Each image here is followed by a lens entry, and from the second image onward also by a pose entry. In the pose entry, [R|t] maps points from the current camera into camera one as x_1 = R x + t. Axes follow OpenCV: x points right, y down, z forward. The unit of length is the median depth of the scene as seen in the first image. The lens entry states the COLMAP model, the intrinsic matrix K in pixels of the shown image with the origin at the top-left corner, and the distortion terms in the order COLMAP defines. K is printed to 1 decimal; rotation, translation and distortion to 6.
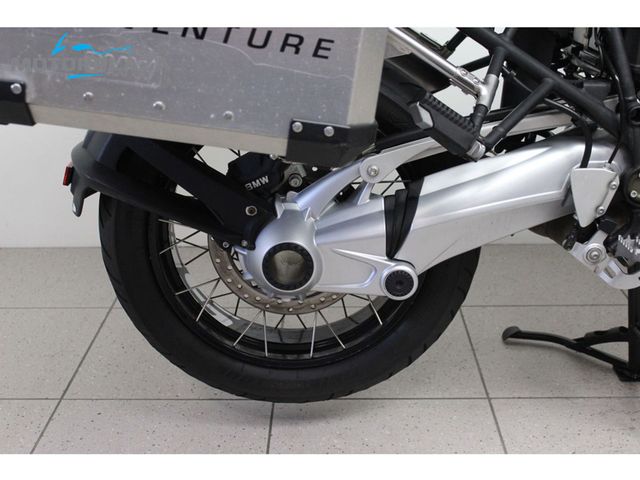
lens RADIAL K [[868.4, 0, 320.0], [0, 868.4, 240.0], [0, 0, 1]] dist [-0.023020, -0.090056]
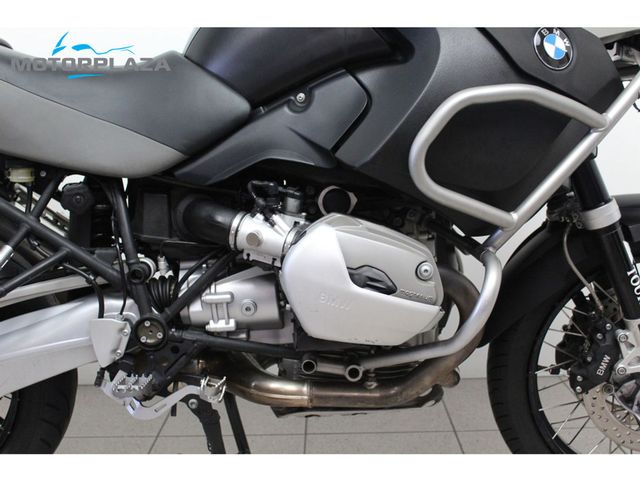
lens RADIAL K [[715.6, 0, 320.0], [0, 715.6, 240.0], [0, 0, 1]] dist [0.002448, 0.010911]
pose [[0.999733, -0.012243, -0.019615, 0.625087], [0.008422, 0.982851, -0.184211, -0.003192], [0.021534, 0.183996, 0.982691, -0.007030]]
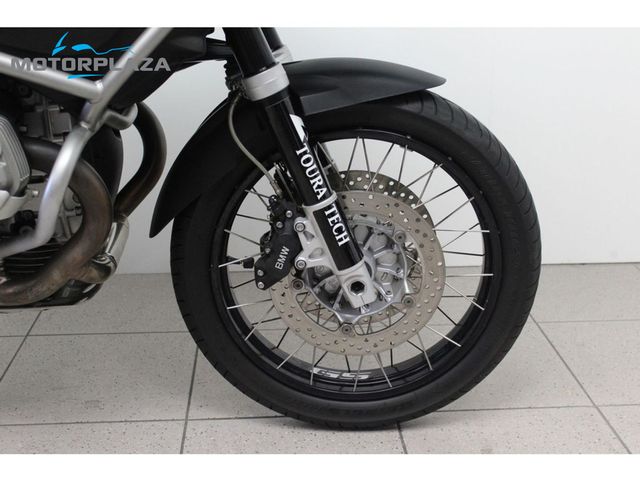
lens RADIAL K [[868.4, 0, 320.0], [0, 868.4, 240.0], [0, 0, 1]] dist [-0.023020, -0.090056]
pose [[0.999967, -0.007947, -0.001903, 1.067776], [0.007894, 0.999624, -0.026271, -0.006138], [0.002111, 0.026255, 0.999653, -0.035117]]
